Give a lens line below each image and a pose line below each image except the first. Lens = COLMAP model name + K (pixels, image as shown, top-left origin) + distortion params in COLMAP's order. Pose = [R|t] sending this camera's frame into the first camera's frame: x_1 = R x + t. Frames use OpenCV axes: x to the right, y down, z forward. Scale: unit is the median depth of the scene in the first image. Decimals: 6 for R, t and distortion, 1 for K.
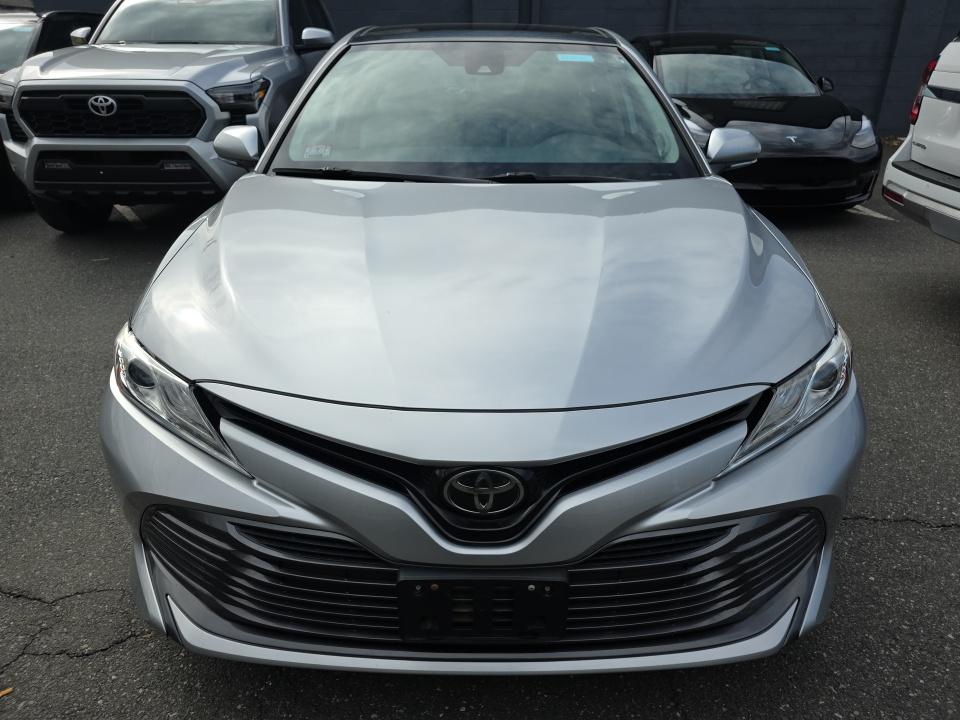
lens RADIAL K [[645.7, 0, 482.7], [0, 645.7, 361.4], [0, 0, 1]] dist [0.030310, -0.032073]
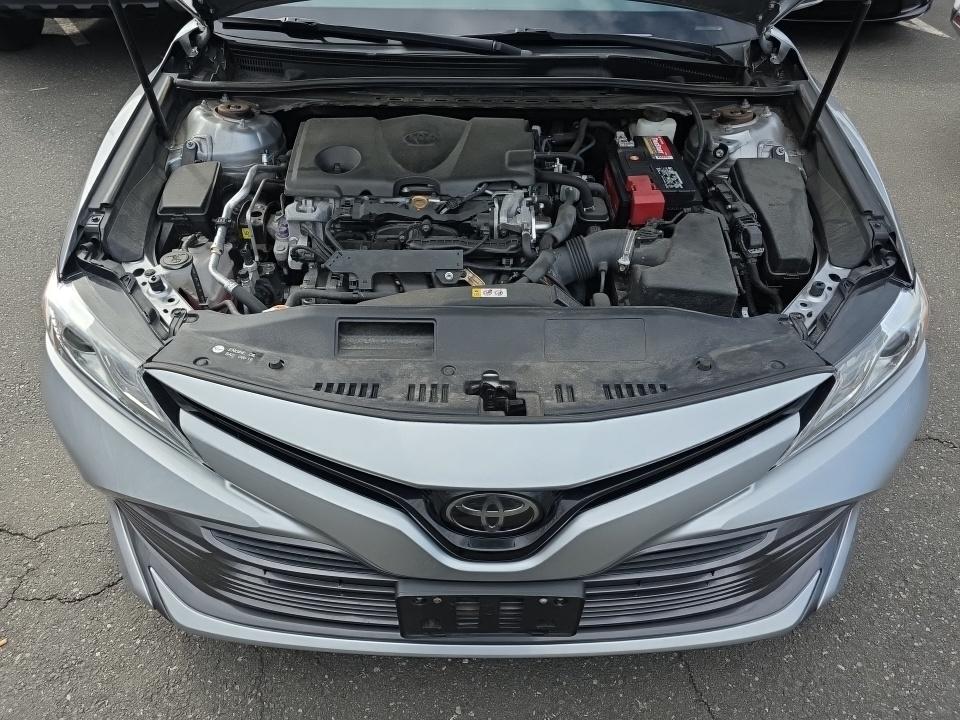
lens RADIAL K [[645.7, 0, 479.6], [0, 645.7, 356.6], [0, 0, 1]] dist [0.030310, -0.032073]
pose [[0.999955, 0.000754, 0.009460, -0.018462], [-0.003438, 0.957921, 0.287011, -0.190513], [-0.008845, -0.287031, 0.957881, 0.175640]]
